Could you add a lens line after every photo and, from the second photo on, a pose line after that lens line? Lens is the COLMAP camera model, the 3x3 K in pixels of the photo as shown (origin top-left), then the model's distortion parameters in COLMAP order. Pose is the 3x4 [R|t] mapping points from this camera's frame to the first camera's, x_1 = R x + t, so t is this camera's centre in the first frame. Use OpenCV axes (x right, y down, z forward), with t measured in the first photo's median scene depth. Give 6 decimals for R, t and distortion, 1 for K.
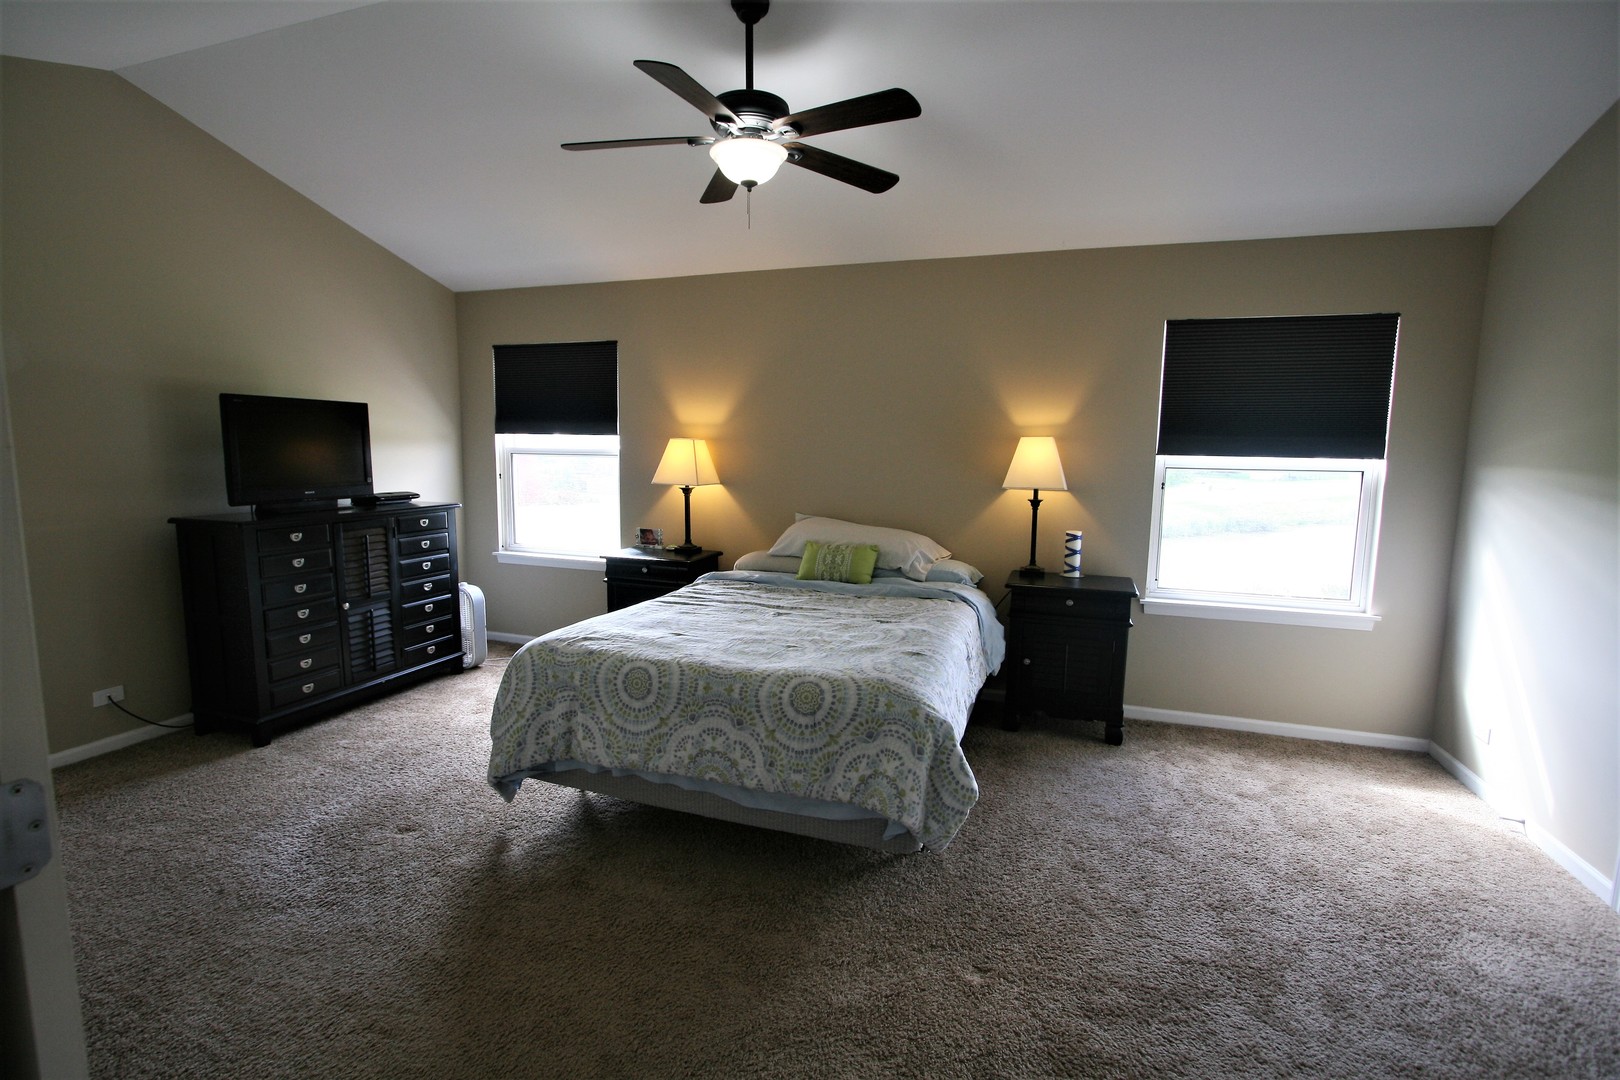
lens RADIAL K [[753.3, 0, 798.5], [0, 753.3, 544.3], [0, 0, 1]] dist [-0.017113, 0.002497]
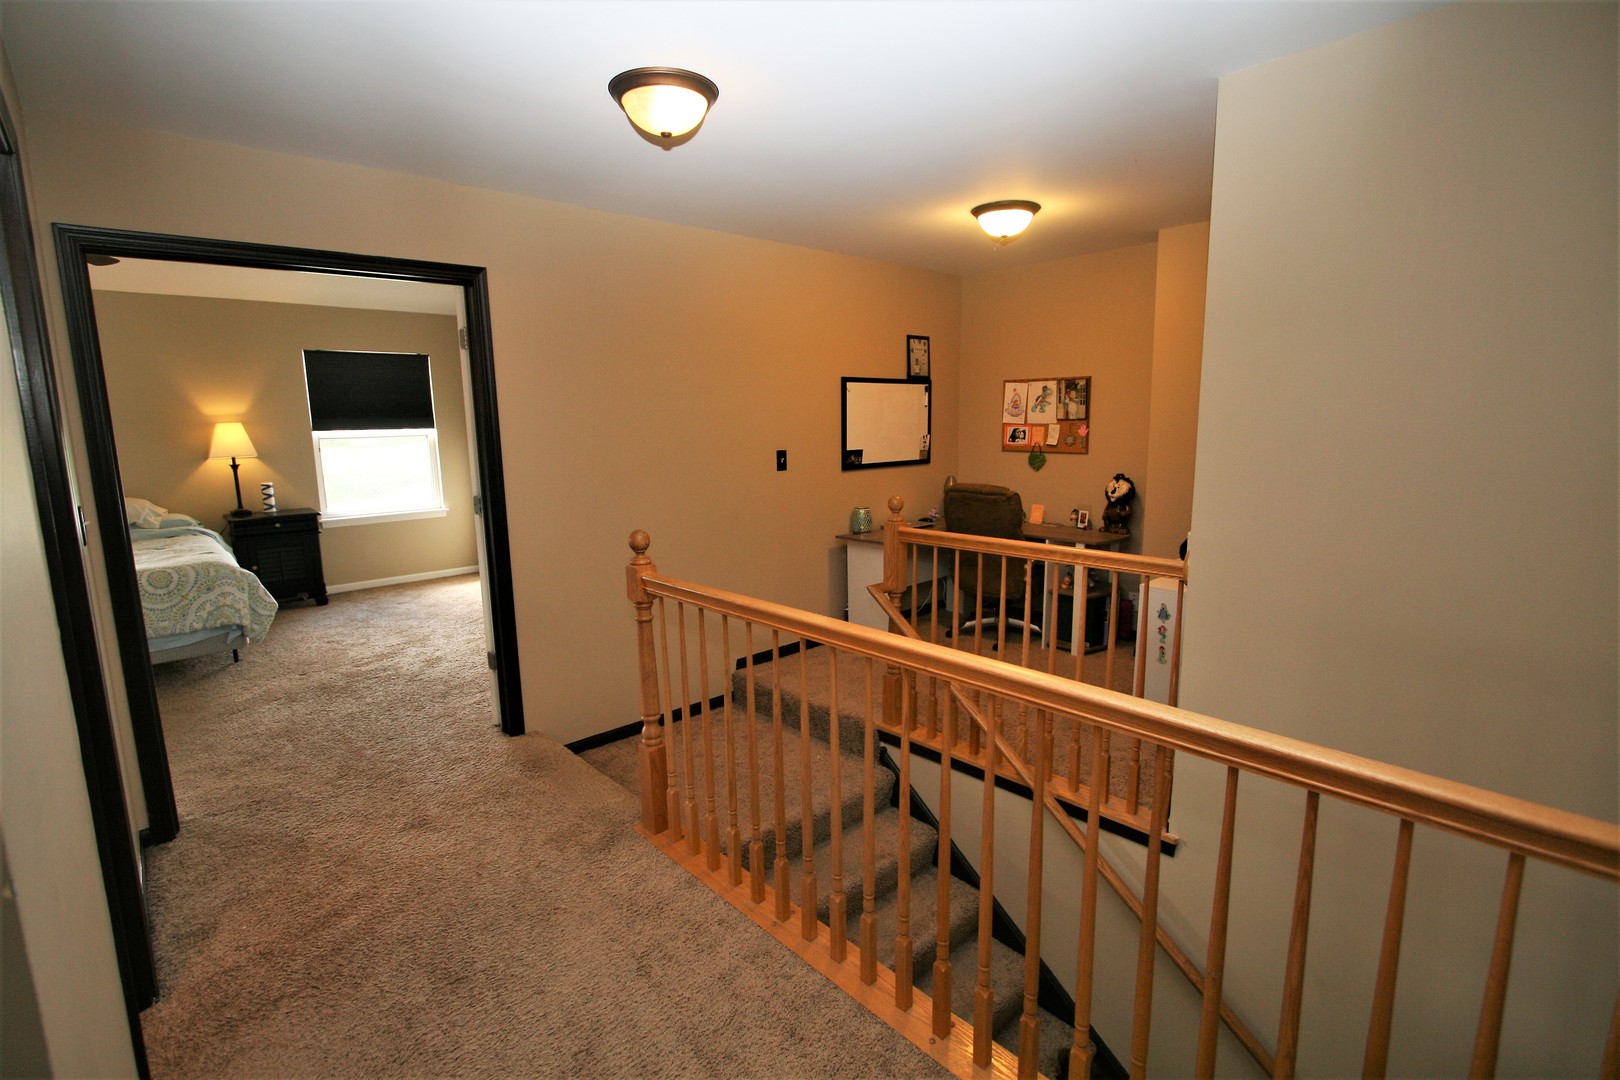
lens RADIAL K [[753.3, 0, 805.3], [0, 753.3, 541.9], [0, 0, 1]] dist [-0.017113, 0.002497]
pose [[0.468796, -0.169629, 0.866866, -0.486896], [0.133245, 0.983738, 0.120441, 0.067427], [-0.873199, 0.059043, 0.483775, -0.737229]]
